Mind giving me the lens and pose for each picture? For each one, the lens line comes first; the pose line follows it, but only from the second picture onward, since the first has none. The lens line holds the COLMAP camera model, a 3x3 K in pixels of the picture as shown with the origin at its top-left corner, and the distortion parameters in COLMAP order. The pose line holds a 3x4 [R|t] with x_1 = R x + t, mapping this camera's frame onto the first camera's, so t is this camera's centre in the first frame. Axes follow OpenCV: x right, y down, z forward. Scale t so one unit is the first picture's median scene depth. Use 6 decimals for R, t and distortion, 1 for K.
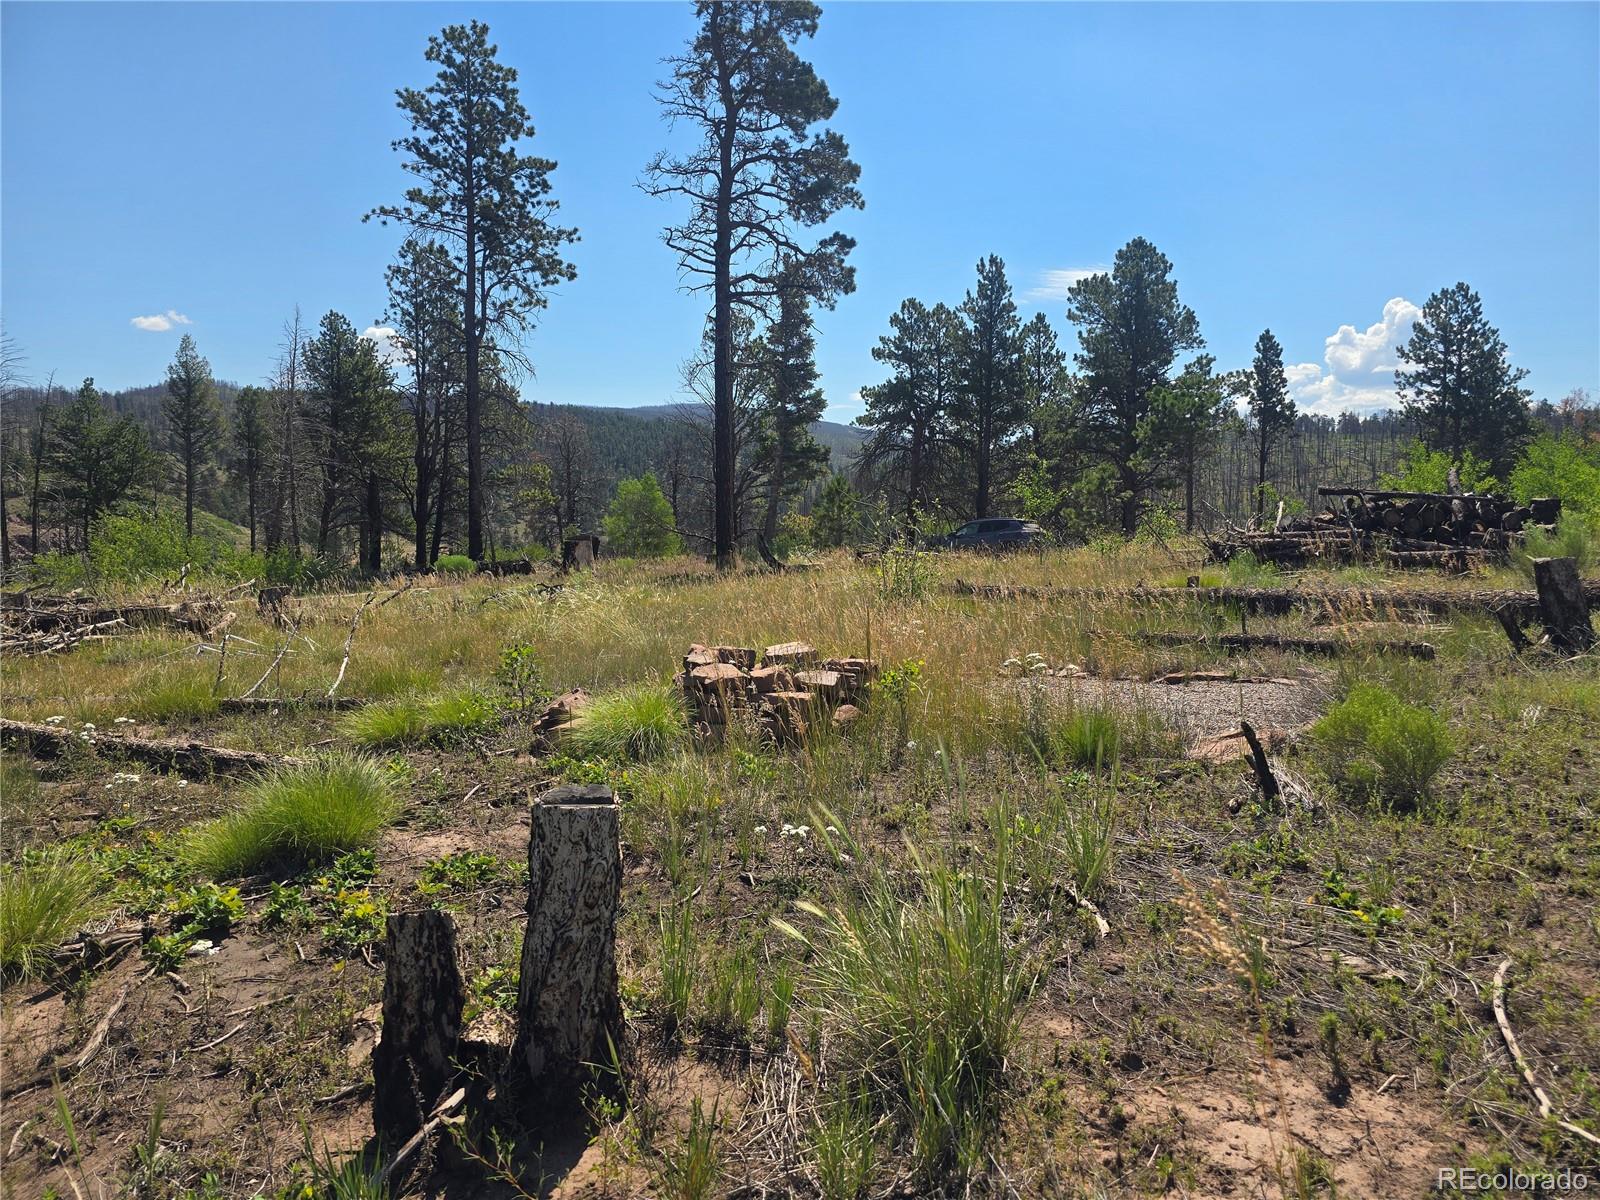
lens RADIAL K [[1091.4, 0, 808.1], [0, 1091.4, 600.5], [0, 0, 1]] dist [0.055264, -0.044714]
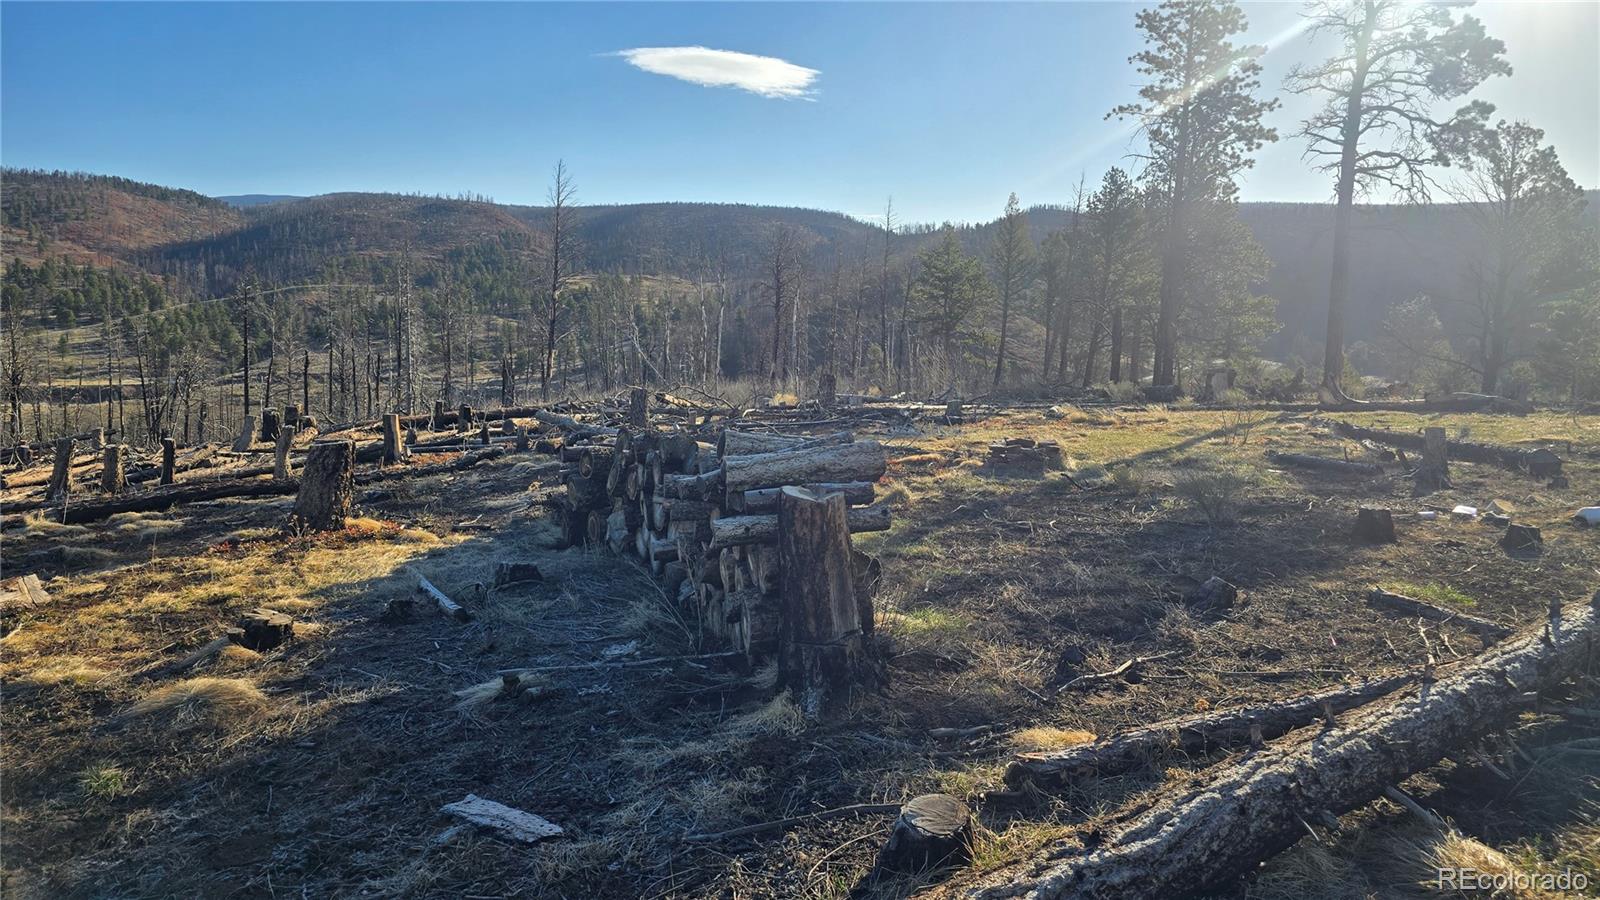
lens RADIAL K [[1095.2, 0, 803.3], [0, 1095.2, 418.5], [0, 0, 1]] dist [0.081290, -0.069869]
pose [[0.753735, 0.064041, -0.654051, 0.156482], [-0.059401, 0.997806, 0.029245, -0.005582], [0.654489, 0.016808, 0.755885, -0.164491]]
